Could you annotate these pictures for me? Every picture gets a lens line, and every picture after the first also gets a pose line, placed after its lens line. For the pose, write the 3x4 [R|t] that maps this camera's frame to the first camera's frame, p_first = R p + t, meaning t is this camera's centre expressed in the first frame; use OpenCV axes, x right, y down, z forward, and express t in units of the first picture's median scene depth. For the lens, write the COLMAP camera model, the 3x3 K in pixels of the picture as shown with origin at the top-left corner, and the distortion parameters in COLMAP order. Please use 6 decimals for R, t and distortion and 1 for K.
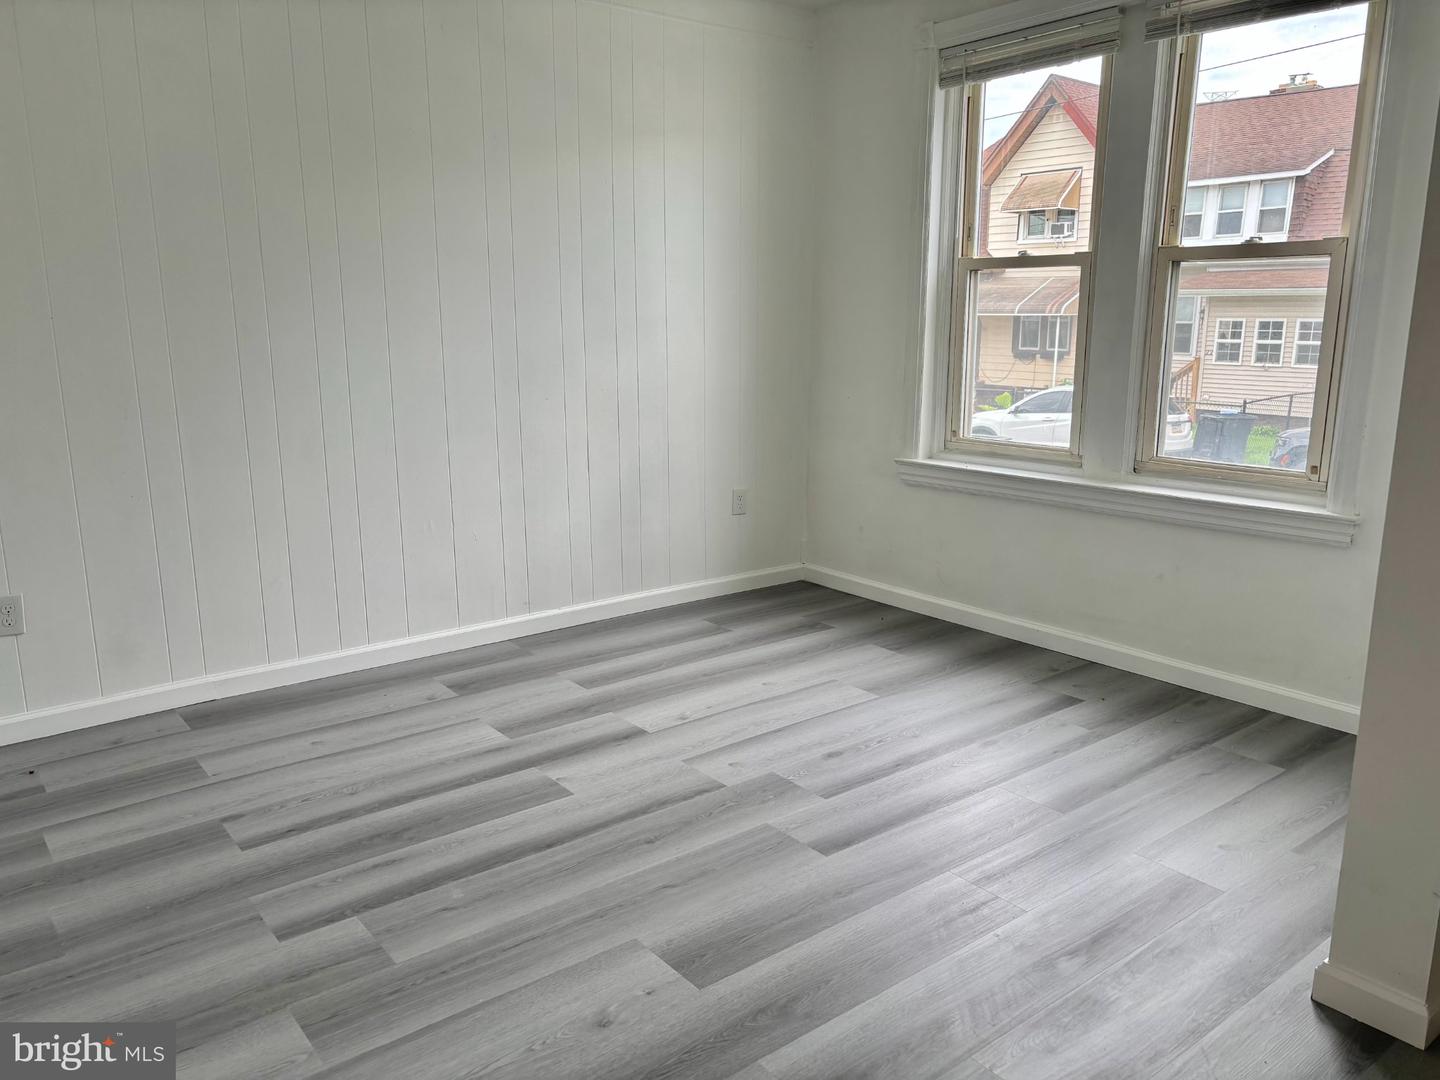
lens RADIAL K [[1089.3, 0, 715.1], [0, 1089.3, 539.9], [0, 0, 1]] dist [0.032923, -0.001655]
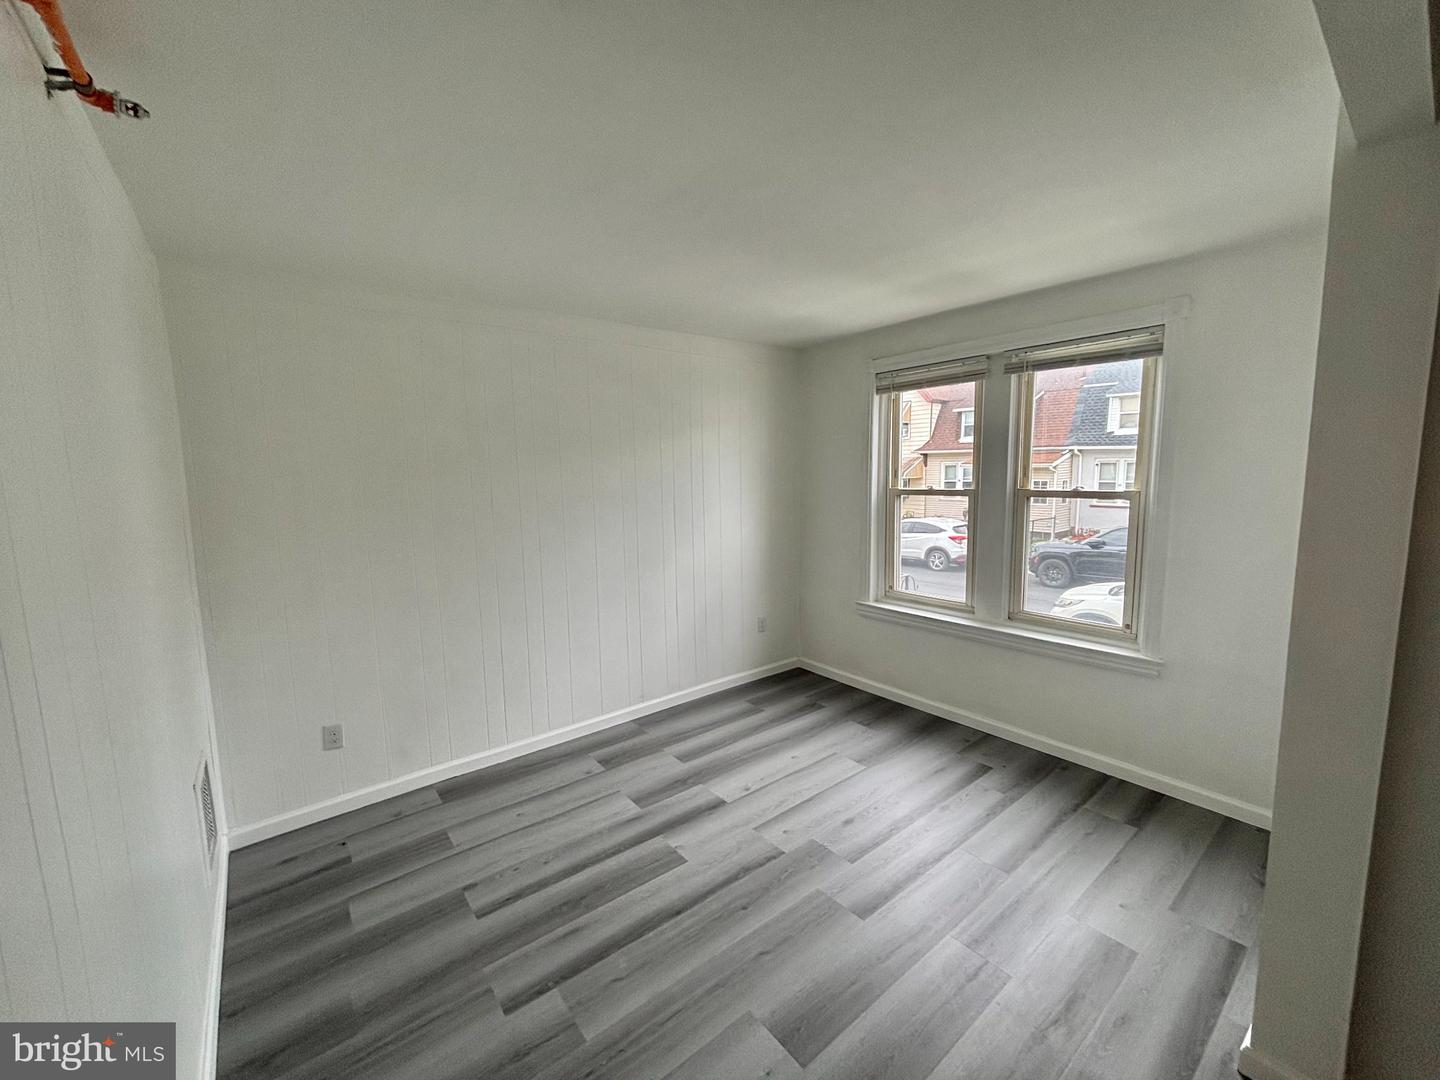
lens RADIAL K [[586.0, 0, 713.6], [0, 586.0, 537.9], [0, 0, 1]] dist [0.000607, 0.000467]
pose [[0.999820, -0.018770, -0.002806, -0.072816], [0.018417, 0.995285, -0.095229, -0.127860], [0.004581, 0.095160, 0.995451, 0.114105]]
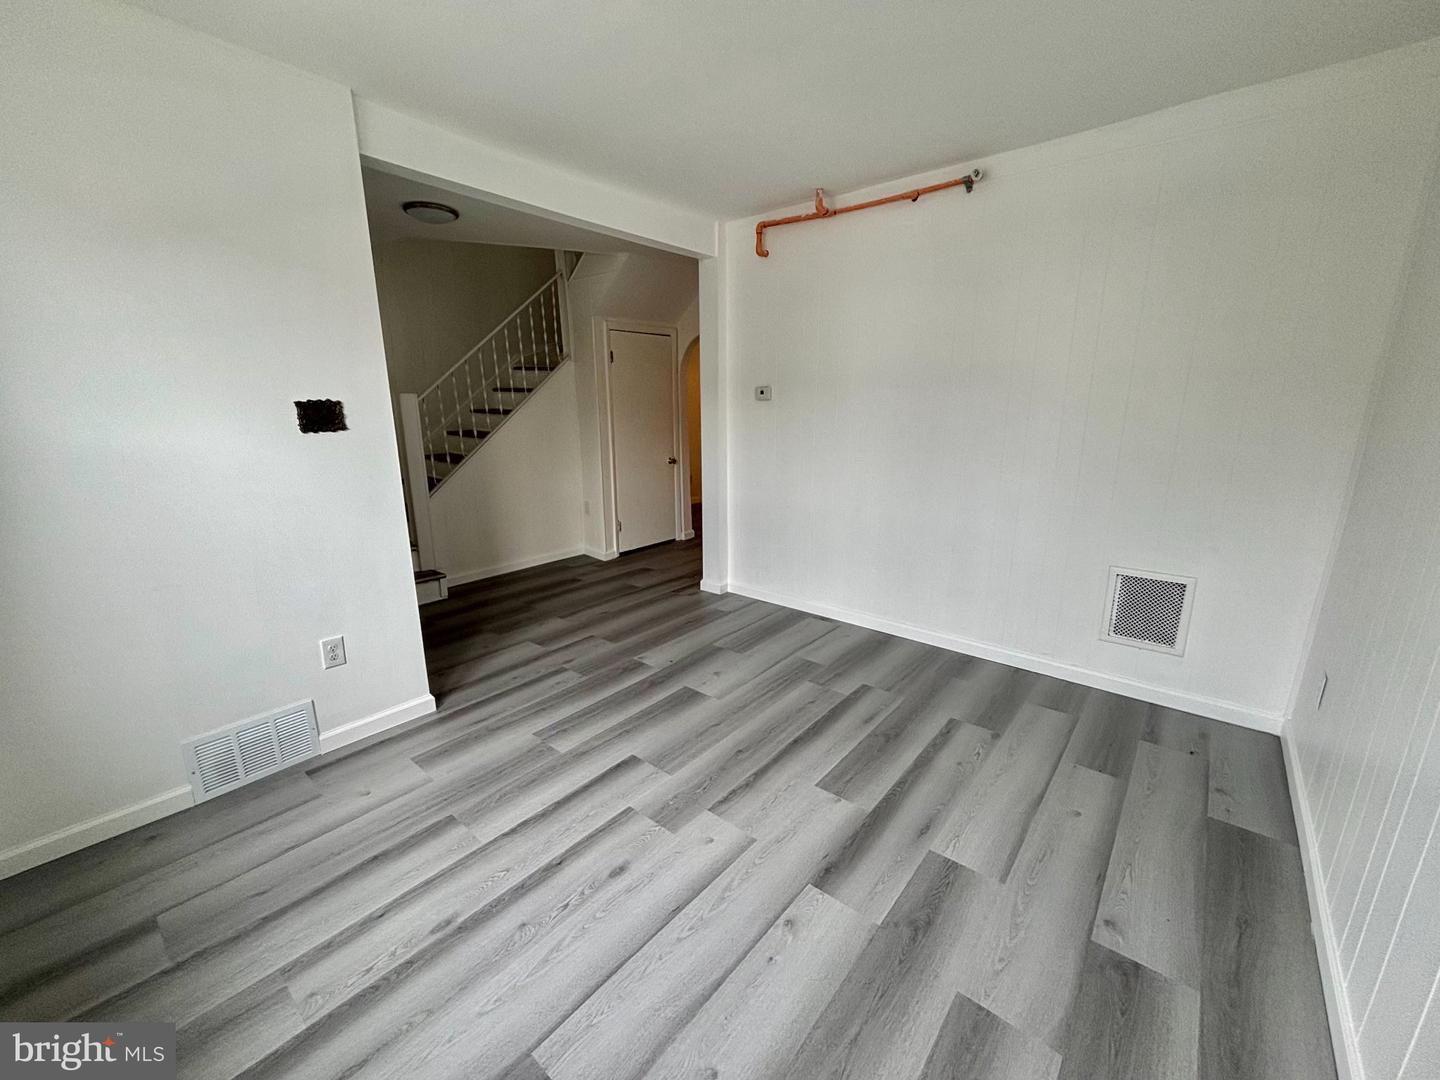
lens RADIAL K [[582.8, 0, 723.4], [0, 582.8, 540.1], [0, 0, 1]] dist [-0.023113, 0.000049]
pose [[-0.977207, 0.055498, -0.204908, 0.101678], [-0.040061, 0.899673, 0.434723, -0.314623], [0.208476, 0.433023, -0.876943, 1.311988]]
